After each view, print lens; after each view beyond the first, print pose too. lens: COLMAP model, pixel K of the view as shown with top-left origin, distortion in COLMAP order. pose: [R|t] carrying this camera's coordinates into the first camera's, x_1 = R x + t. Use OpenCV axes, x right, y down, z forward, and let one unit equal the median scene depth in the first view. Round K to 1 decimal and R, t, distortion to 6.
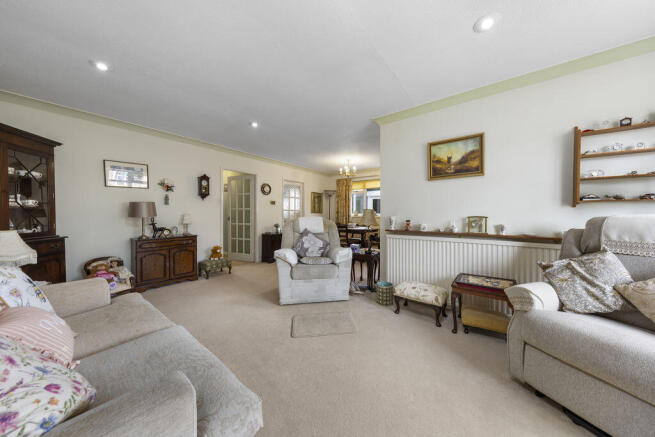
lens RADIAL K [[229.4, 0, 328.9], [0, 229.4, 216.9], [0, 0, 1]] dist [0.003552, 0.000117]
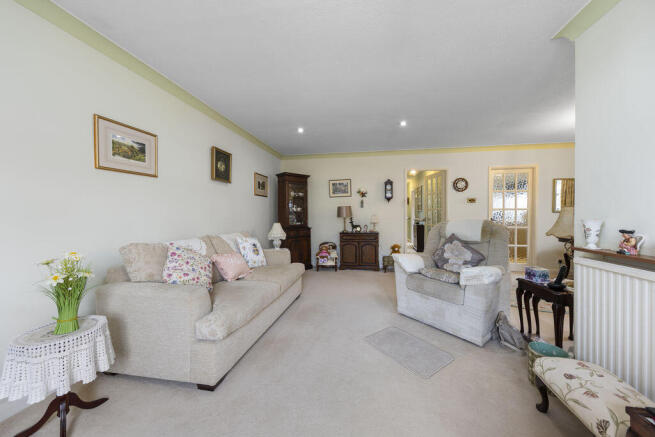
lens RADIAL K [[245.1, 0, 327.5], [0, 245.1, 216.3], [0, 0, 1]] dist [-0.002016, -0.000294]
pose [[0.396068, 0.008011, -0.918186, 0.507028], [-0.007753, 0.999955, 0.005380, -0.009805], [0.918188, 0.004988, 0.396113, 0.290091]]
